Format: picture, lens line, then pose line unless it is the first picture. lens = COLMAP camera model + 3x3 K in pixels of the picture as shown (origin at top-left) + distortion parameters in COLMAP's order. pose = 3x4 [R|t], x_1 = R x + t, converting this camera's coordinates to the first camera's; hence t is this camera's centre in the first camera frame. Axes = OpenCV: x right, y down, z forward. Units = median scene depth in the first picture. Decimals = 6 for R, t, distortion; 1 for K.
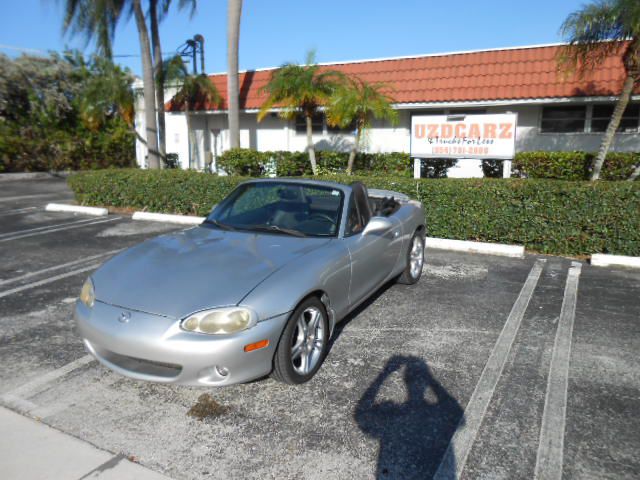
lens RADIAL K [[487.1, 0, 326.2], [0, 487.1, 241.4], [0, 0, 1]] dist [-0.037713, 0.030972]
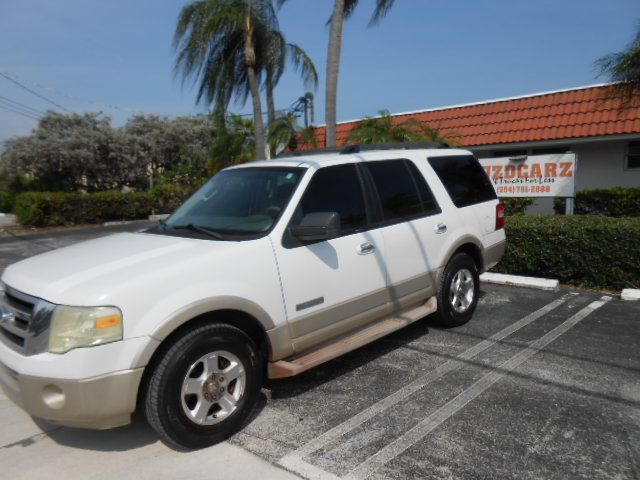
lens RADIAL K [[487.1, 0, 323.6], [0, 487.1, 243.2], [0, 0, 1]] dist [-0.037713, 0.030972]
pose [[0.960904, 0.005882, -0.276819, 0.157532], [-0.026617, 0.997106, -0.071206, 0.013425], [0.275599, 0.075790, 0.958280, -0.109013]]
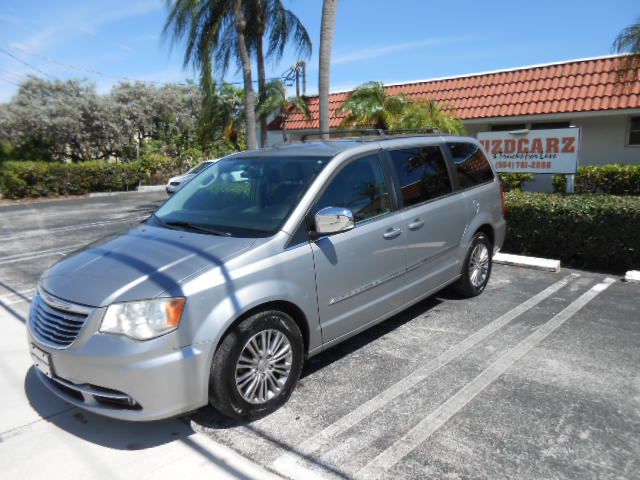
lens RADIAL K [[487.1, 0, 323.1], [0, 487.1, 241.3], [0, 0, 1]] dist [-0.037713, 0.030972]
pose [[0.966081, 0.028801, -0.256628, 0.141684], [-0.034815, 0.999215, -0.018921, 0.004284], [0.255881, 0.027214, 0.966325, -0.075919]]
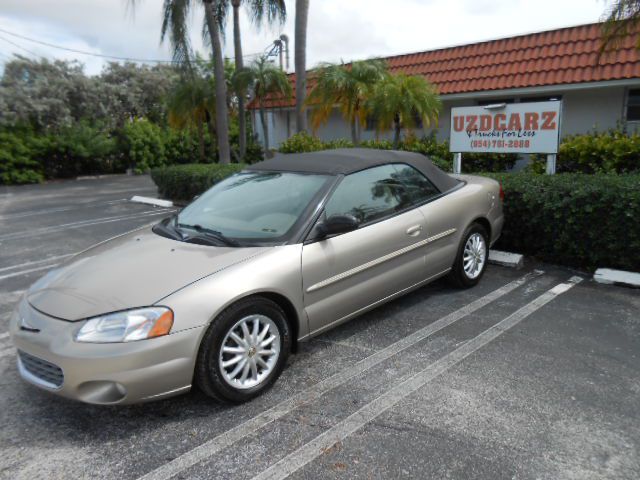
lens RADIAL K [[487.1, 0, 320.2], [0, 487.1, 243.8], [0, 0, 1]] dist [-0.037713, 0.030972]
pose [[0.955430, 0.042405, -0.292155, 0.235551], [-0.037189, 0.999035, 0.023385, -0.012677], [0.292865, -0.011478, 0.956085, 0.047802]]
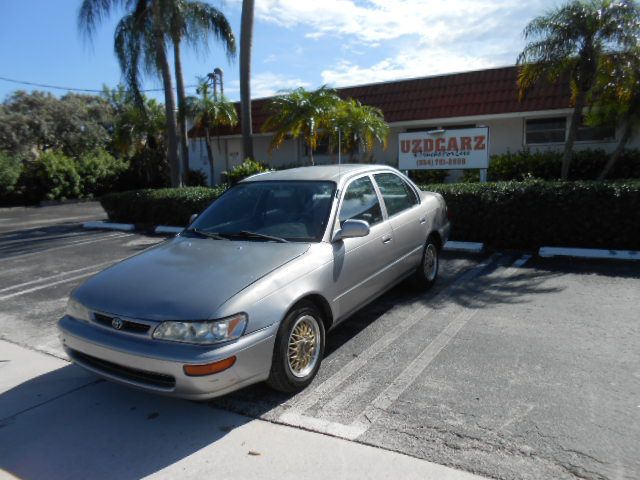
lens RADIAL K [[487.1, 0, 322.6], [0, 487.1, 239.1], [0, 0, 1]] dist [-0.037713, 0.030972]
pose [[0.996581, -0.023831, -0.079111, 0.093627], [0.020070, 0.998646, -0.047994, 0.035866], [0.080147, 0.046242, 0.995710, -0.115700]]
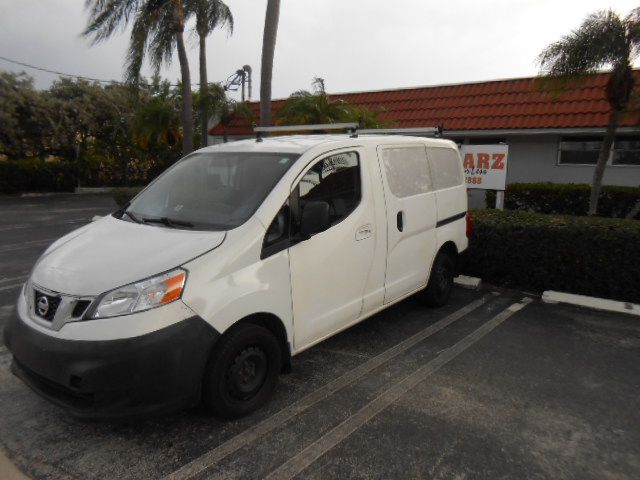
lens RADIAL K [[487.1, 0, 321.4], [0, 487.1, 243.1], [0, 0, 1]] dist [-0.037713, 0.030972]
pose [[0.982968, 0.051334, -0.176463, 0.194446], [-0.058635, 0.997615, -0.036405, -0.005378], [0.174174, 0.046132, 0.983634, -0.024611]]
